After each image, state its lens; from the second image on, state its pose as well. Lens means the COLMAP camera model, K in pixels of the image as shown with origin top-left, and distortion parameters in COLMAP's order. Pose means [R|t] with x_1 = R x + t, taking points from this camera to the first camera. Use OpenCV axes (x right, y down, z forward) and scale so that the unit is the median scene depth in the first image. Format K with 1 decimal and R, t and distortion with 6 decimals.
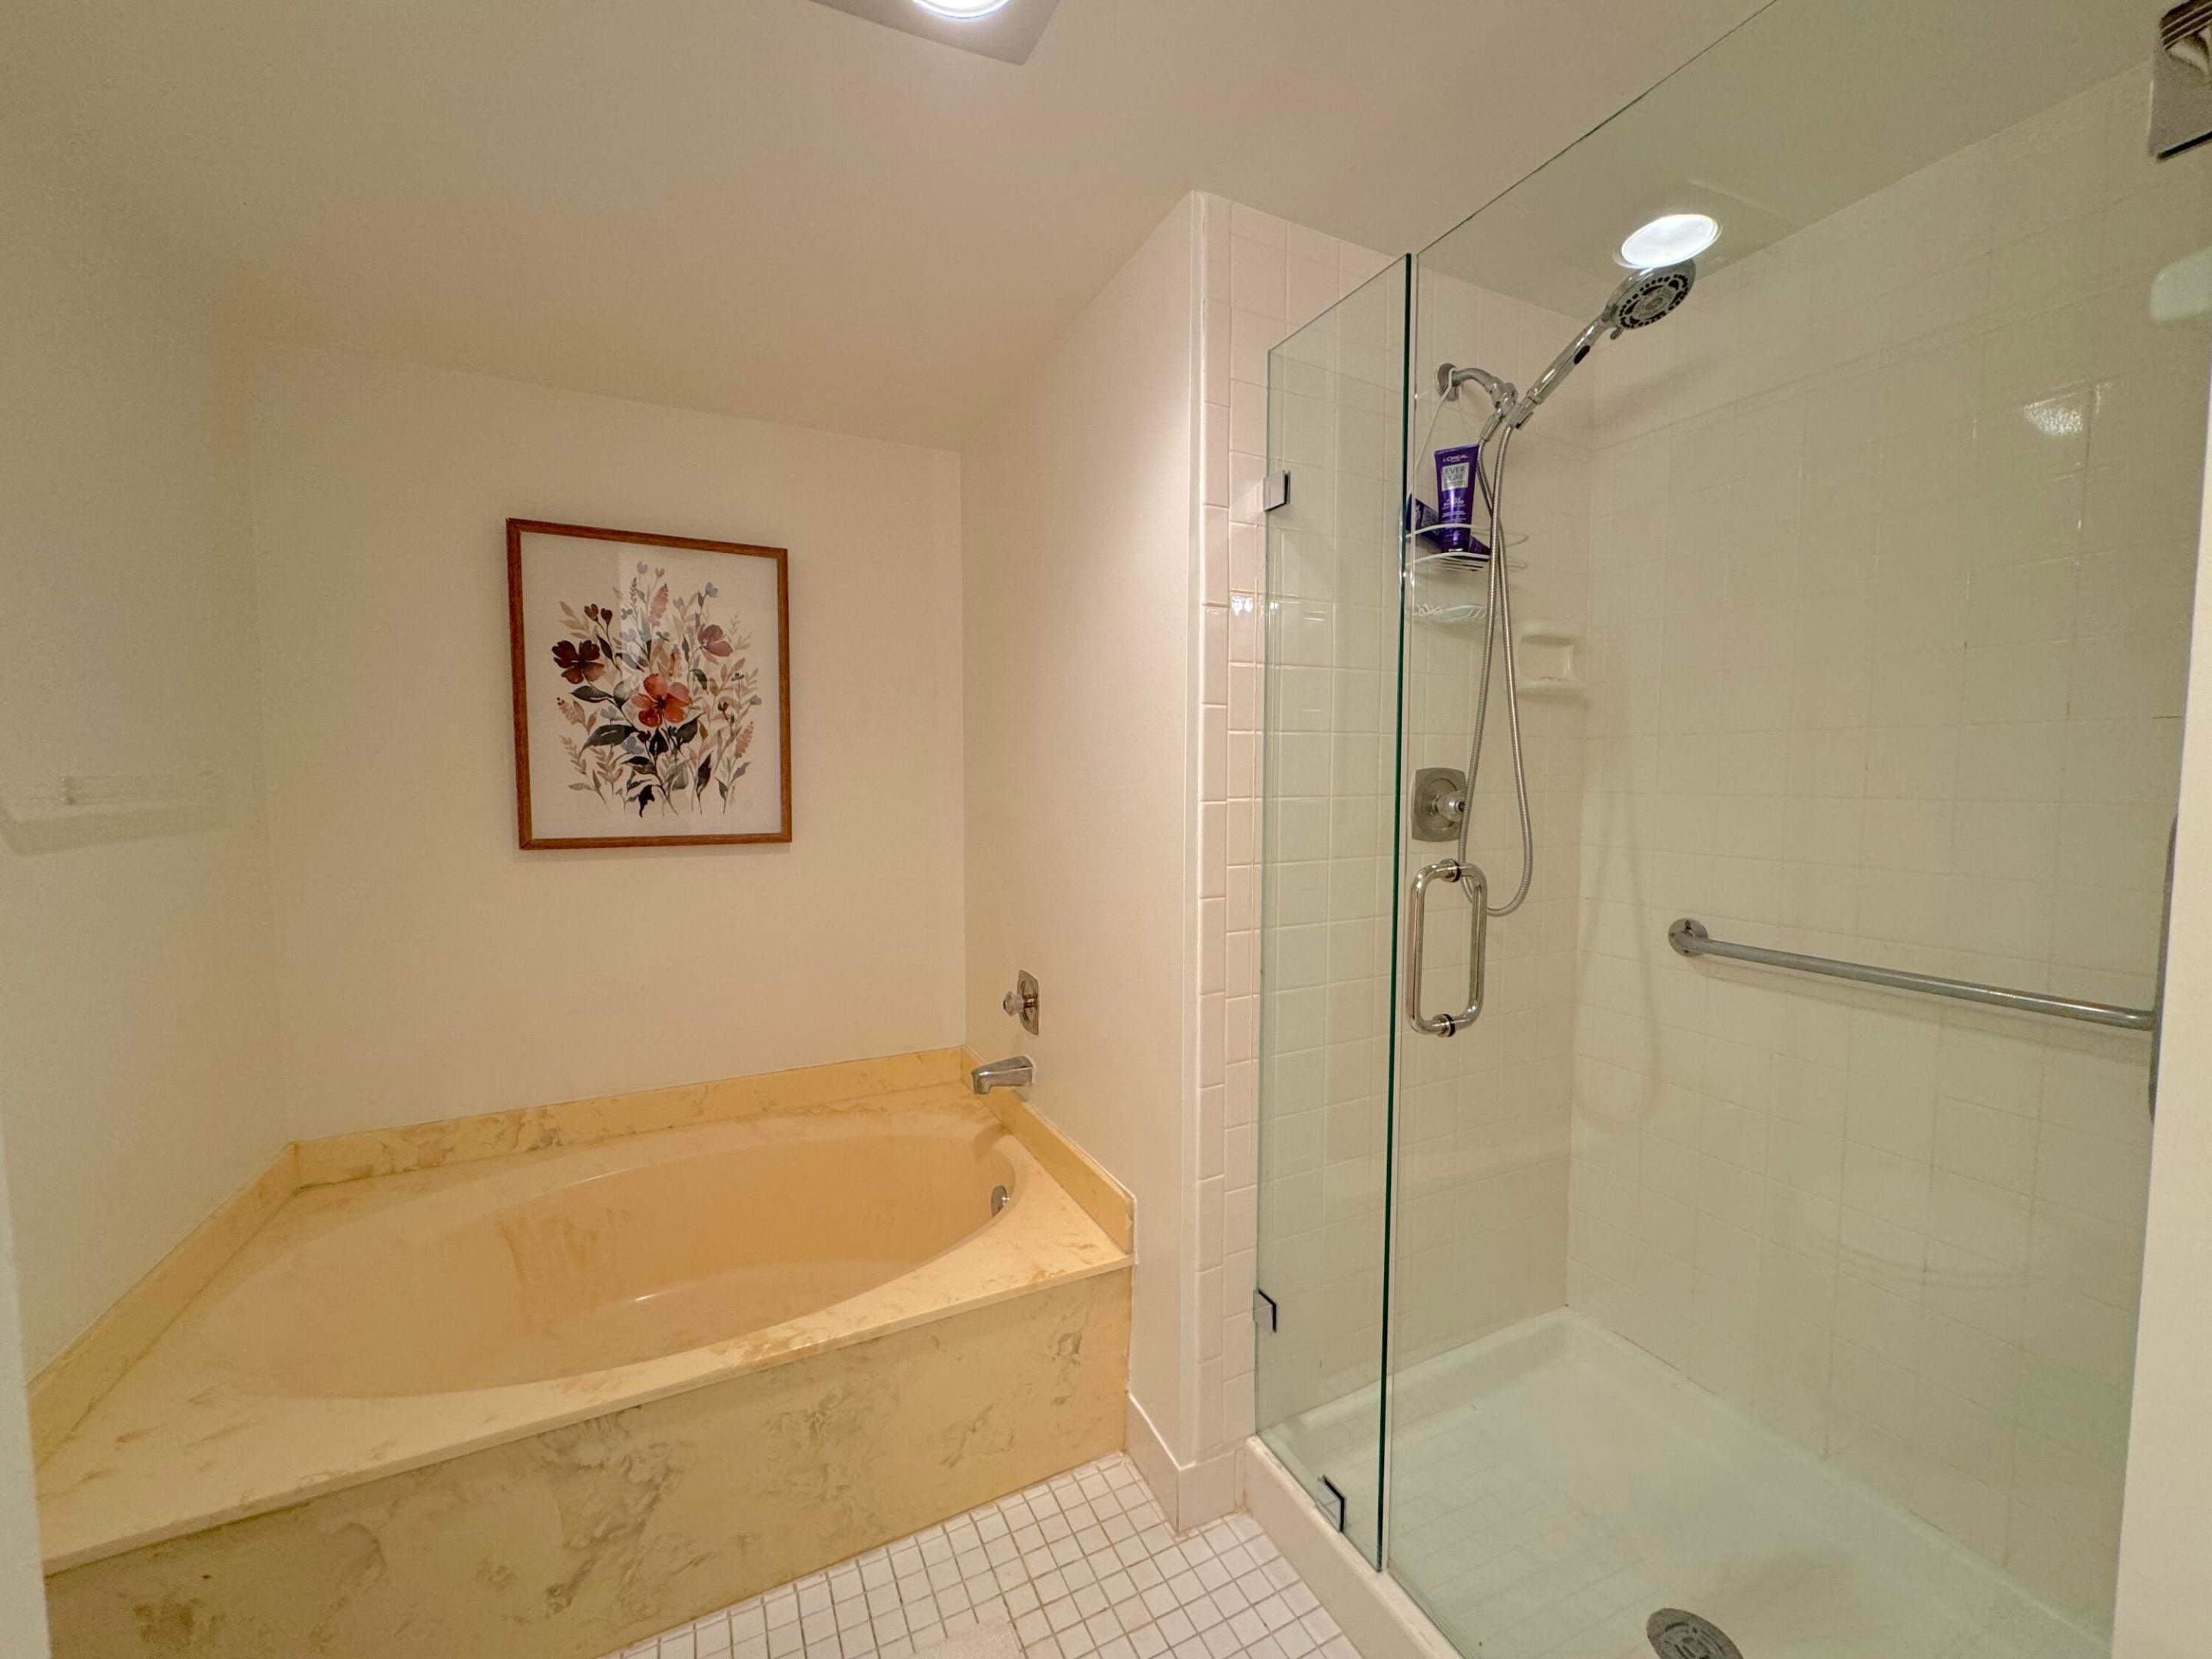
lens RADIAL K [[873.0, 0, 1107.0], [0, 873.0, 828.0], [0, 0, 1]] dist [-0.003444, -0.000239]
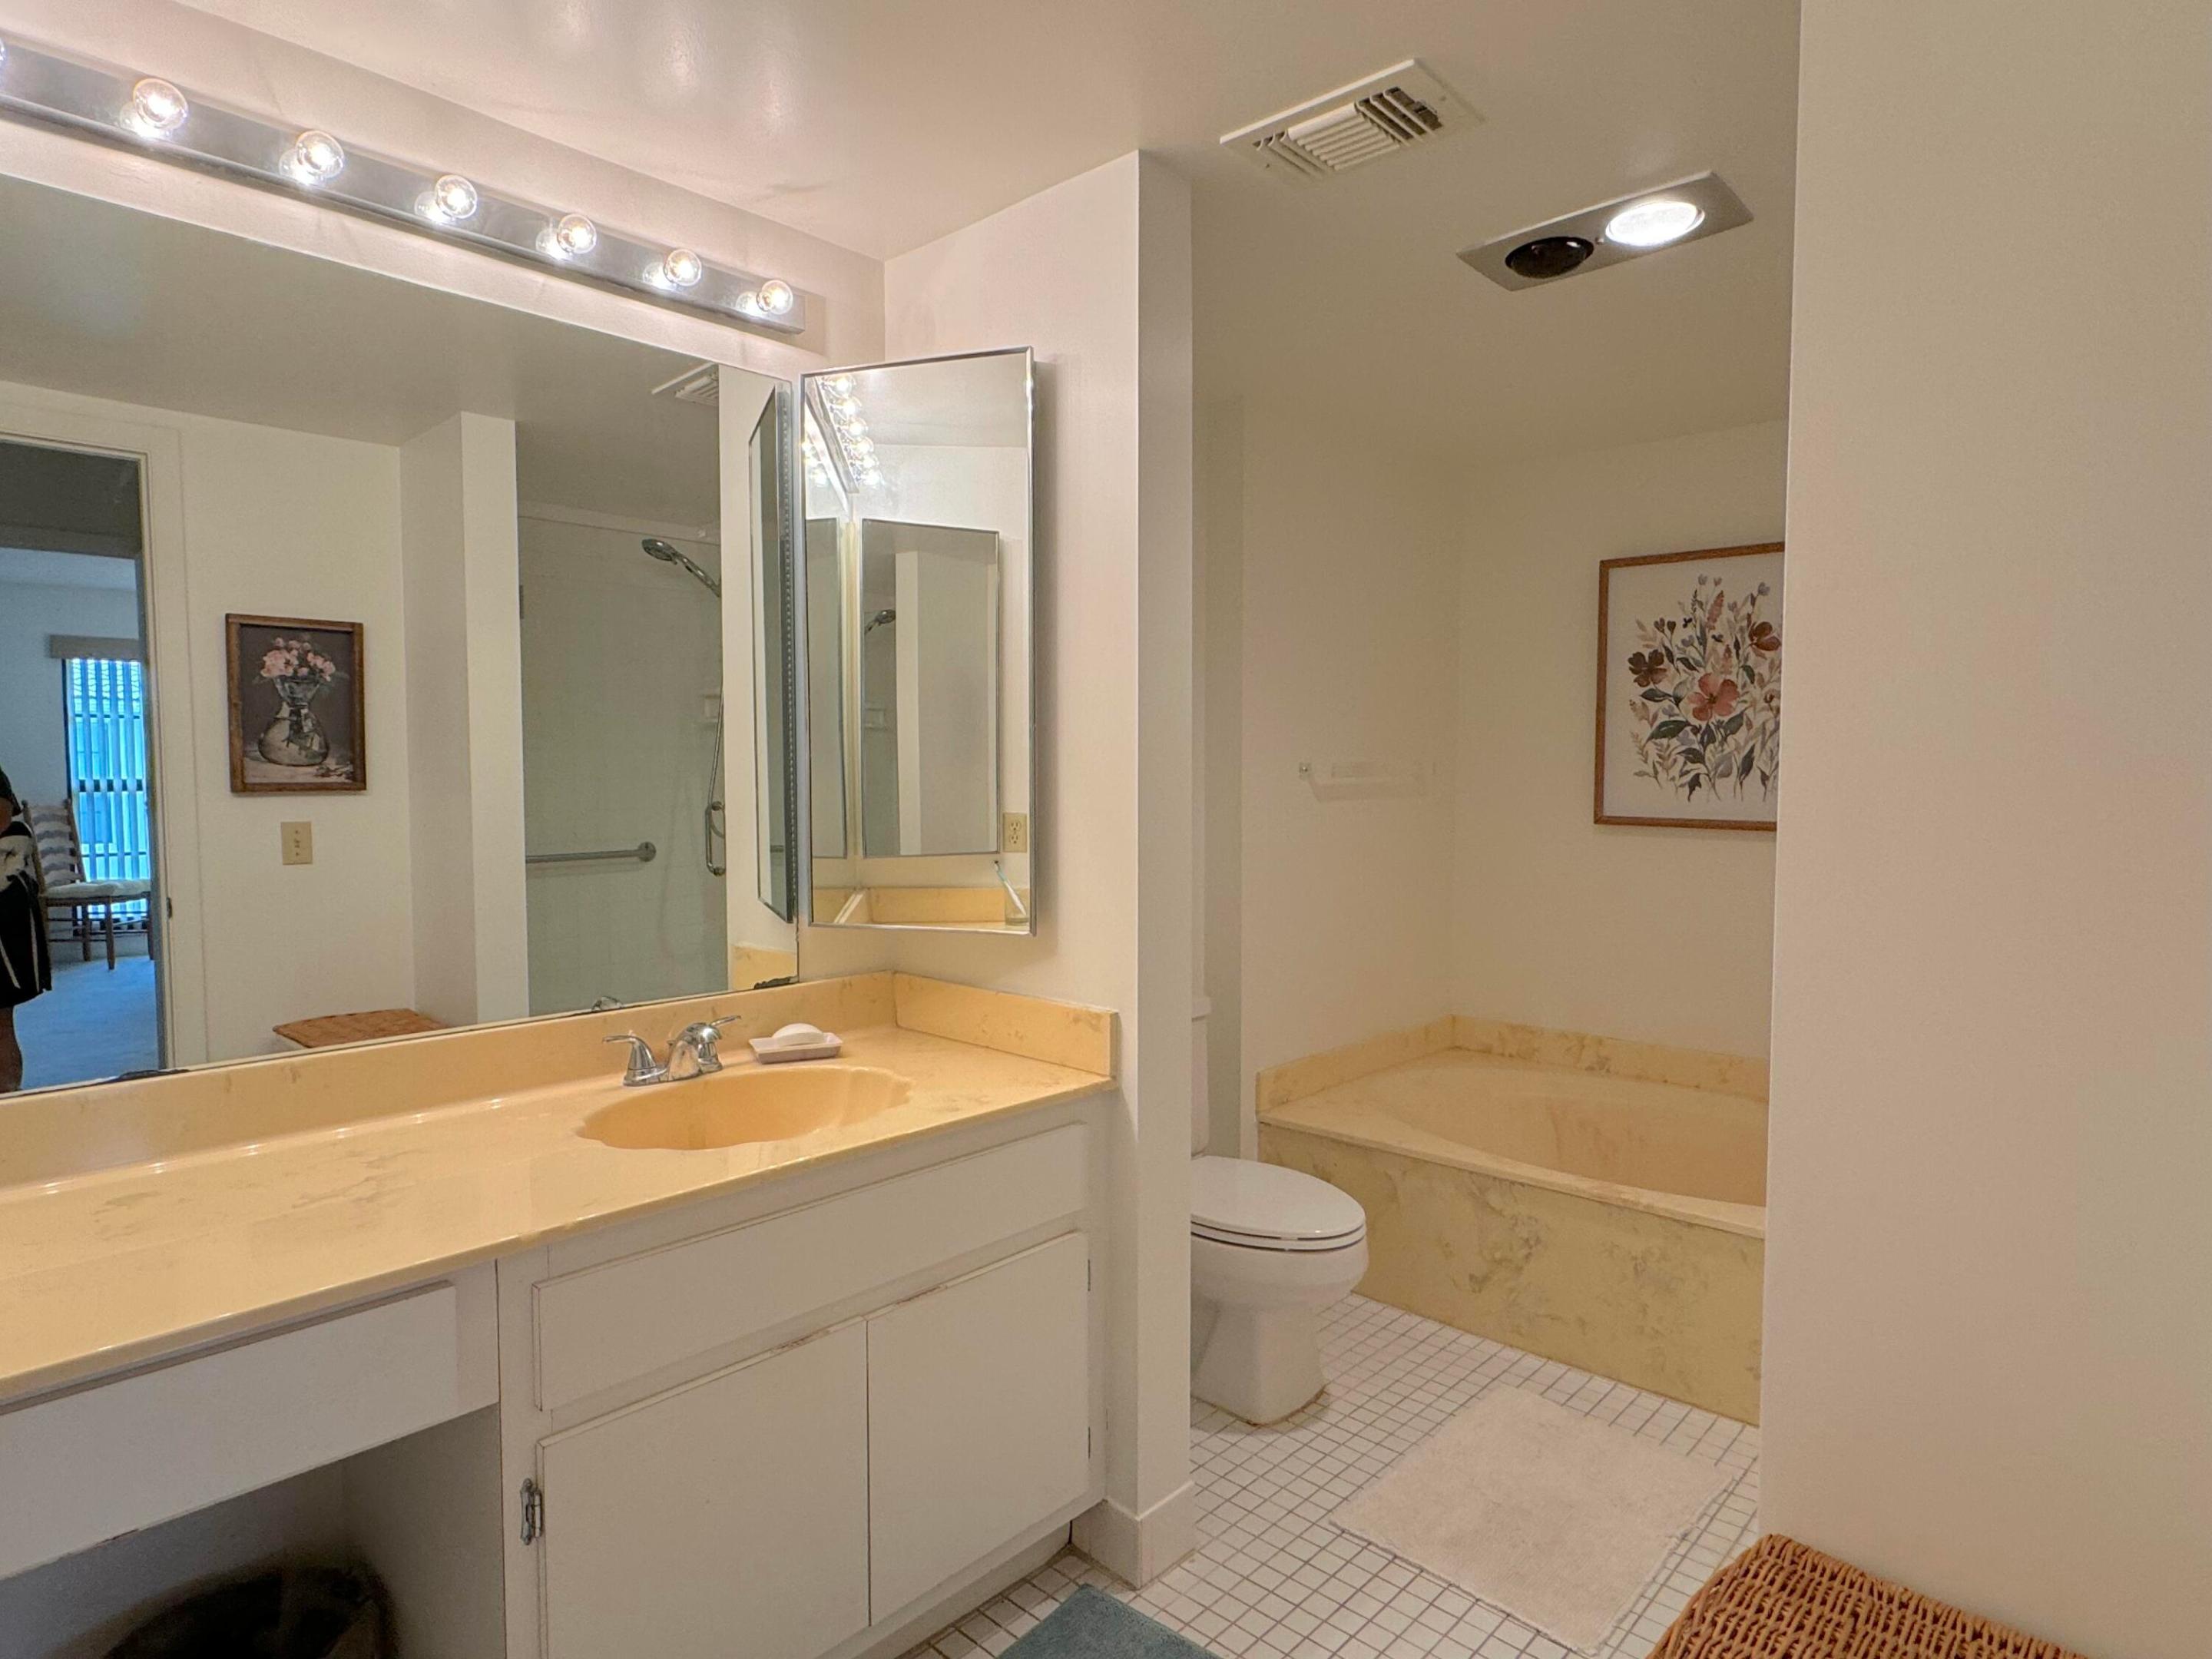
lens RADIAL K [[1255.7, 0, 1099.1], [0, 1255.7, 840.7], [0, 0, 1]] dist [-0.001292, 0.000946]
pose [[0.356641, 0.058530, -0.932406, 0.712372], [-0.061943, 0.997321, 0.038912, 0.021910], [0.932186, 0.043878, 0.359311, -0.289632]]
